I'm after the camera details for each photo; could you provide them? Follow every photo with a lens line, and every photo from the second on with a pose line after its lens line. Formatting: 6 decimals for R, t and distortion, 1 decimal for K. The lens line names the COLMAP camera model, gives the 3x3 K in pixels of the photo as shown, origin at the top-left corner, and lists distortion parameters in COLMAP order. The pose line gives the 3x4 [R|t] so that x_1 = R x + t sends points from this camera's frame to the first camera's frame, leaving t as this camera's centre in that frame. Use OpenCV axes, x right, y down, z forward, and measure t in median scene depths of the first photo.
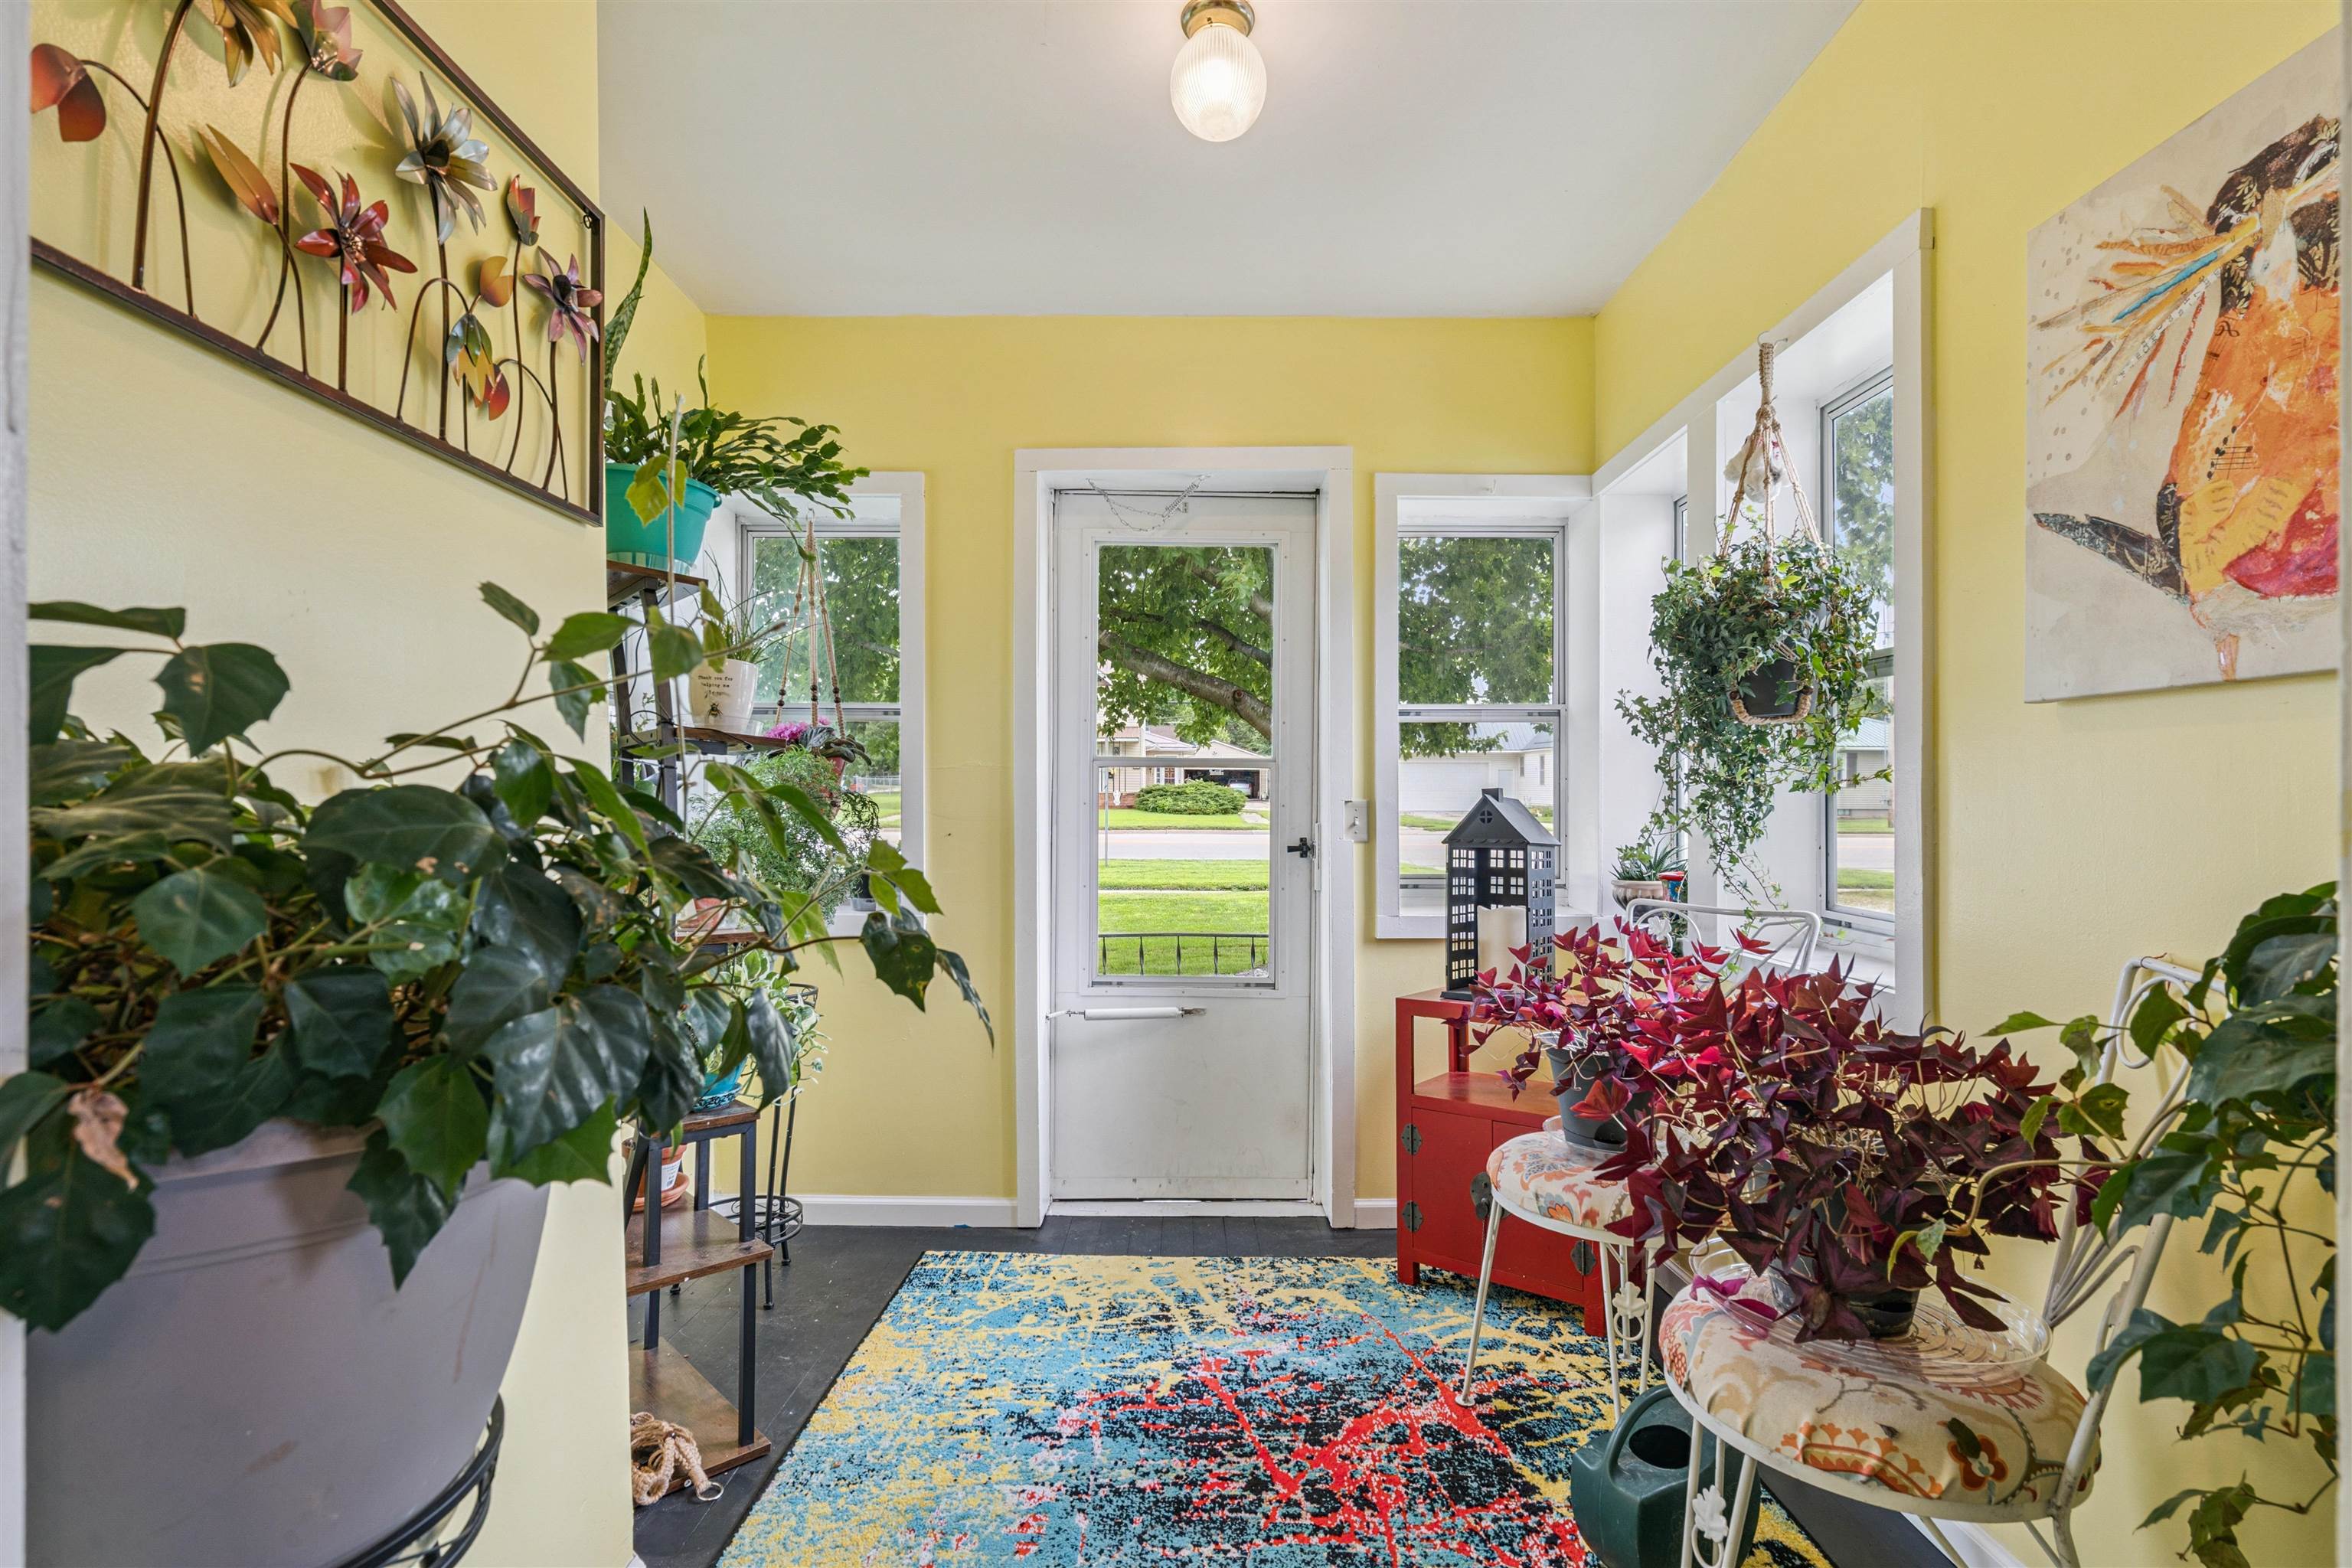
lens RADIAL K [[1075.9, 0, 1175.9], [0, 1075.9, 787.6], [0, 0, 1]] dist [-0.003929, 0.002139]
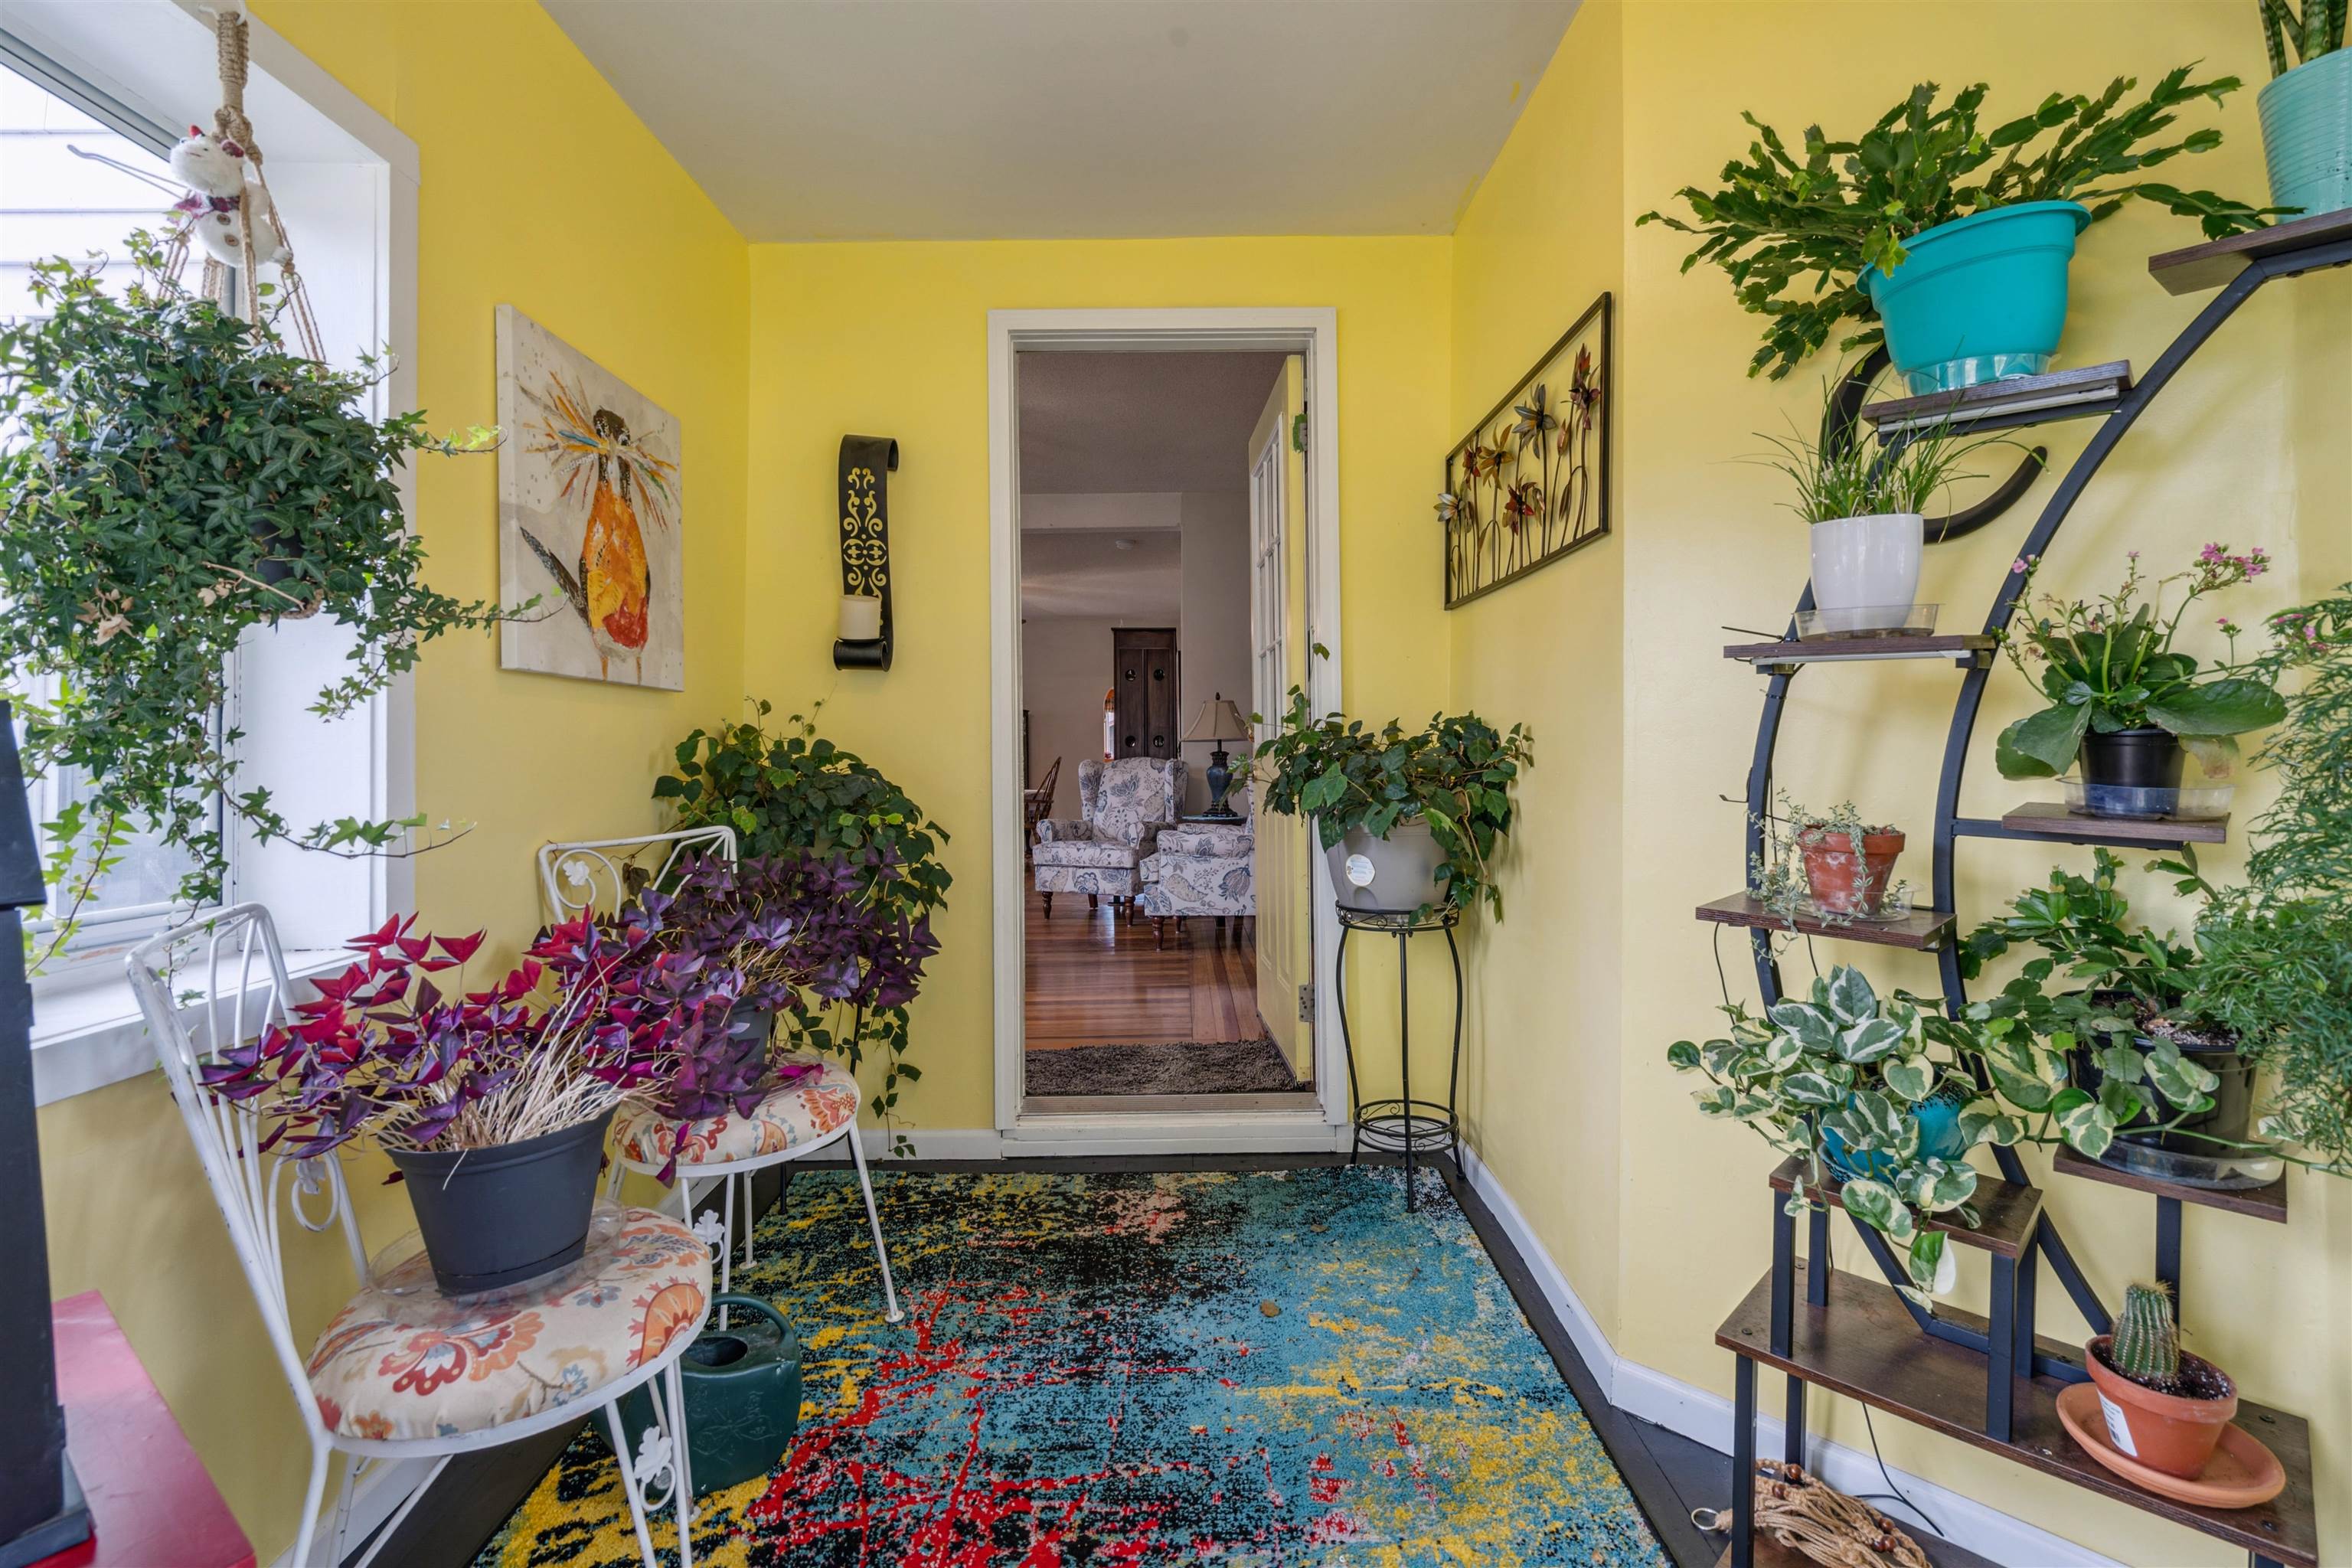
lens RADIAL K [[1075.9, 0, 1178.2], [0, 1075.9, 778.5], [0, 0, 1]] dist [-0.003929, 0.002139]
pose [[-0.999958, 0.005838, -0.007006, 0.001583], [0.005768, 0.999934, 0.009976, 0.038870], [0.007064, 0.009935, -0.999926, 1.965769]]
